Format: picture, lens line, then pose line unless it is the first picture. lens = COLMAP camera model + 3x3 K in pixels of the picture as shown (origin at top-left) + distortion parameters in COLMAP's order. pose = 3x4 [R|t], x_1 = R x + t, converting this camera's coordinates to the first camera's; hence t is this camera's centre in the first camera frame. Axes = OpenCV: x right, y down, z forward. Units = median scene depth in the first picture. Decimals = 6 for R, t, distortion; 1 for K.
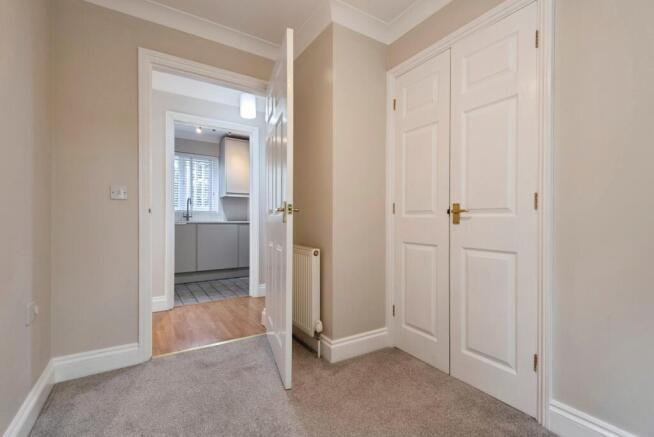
lens RADIAL K [[292.6, 0, 327.2], [0, 292.6, 216.6], [0, 0, 1]] dist [0.016460, -0.000605]
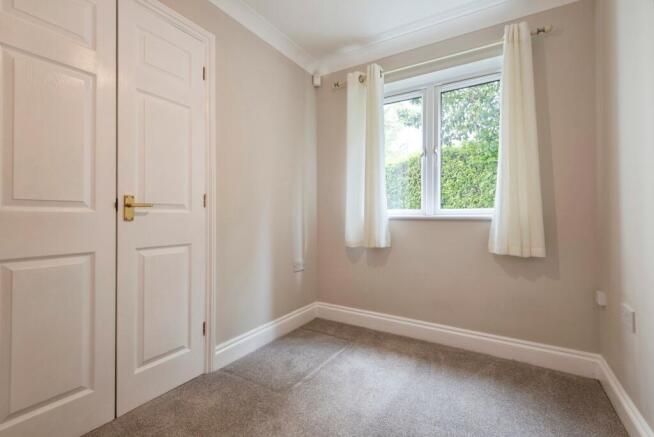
lens RADIAL K [[292.6, 0, 327.2], [0, 292.6, 216.6], [0, 0, 1]] dist [0.016460, -0.000605]
pose [[-0.424569, 0.000609, 0.905395, -0.539282], [-0.007127, 0.999967, -0.004014, 0.013567], [-0.905367, -0.008157, -0.424551, 0.873570]]
